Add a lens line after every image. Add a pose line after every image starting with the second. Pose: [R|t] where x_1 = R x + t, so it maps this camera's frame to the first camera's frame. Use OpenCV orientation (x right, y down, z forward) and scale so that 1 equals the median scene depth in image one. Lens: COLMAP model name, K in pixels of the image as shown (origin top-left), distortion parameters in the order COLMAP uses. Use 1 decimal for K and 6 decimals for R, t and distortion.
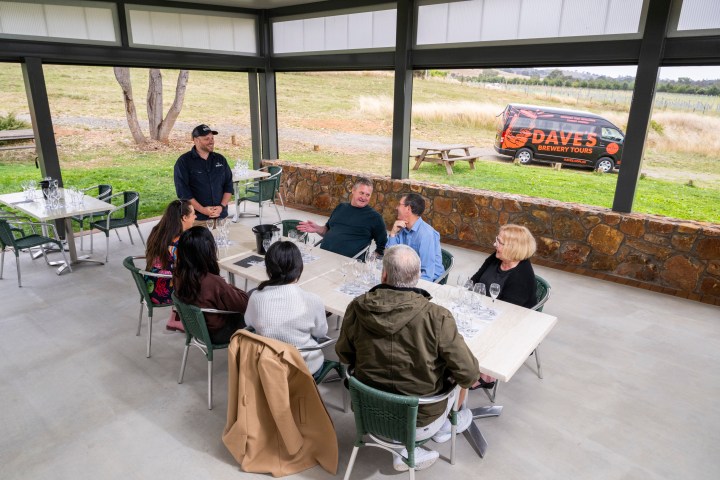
lens RADIAL K [[479.4, 0, 359.7], [0, 479.4, 240.2], [0, 0, 1]] dist [-0.004597, -0.001540]
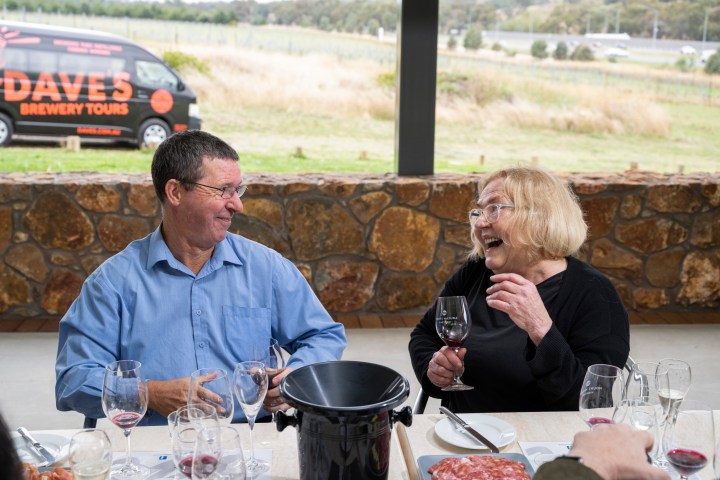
lens RADIAL K [[984.7, 0, 359.5], [0, 984.7, 240.7], [0, 0, 1]] dist [0.008040, 0.000000]
pose [[0.731023, -0.152581, 0.665074, -0.038564], [0.205190, 0.978722, -0.000999, -0.002458], [-0.650770, 0.137197, 0.746776, 0.100741]]
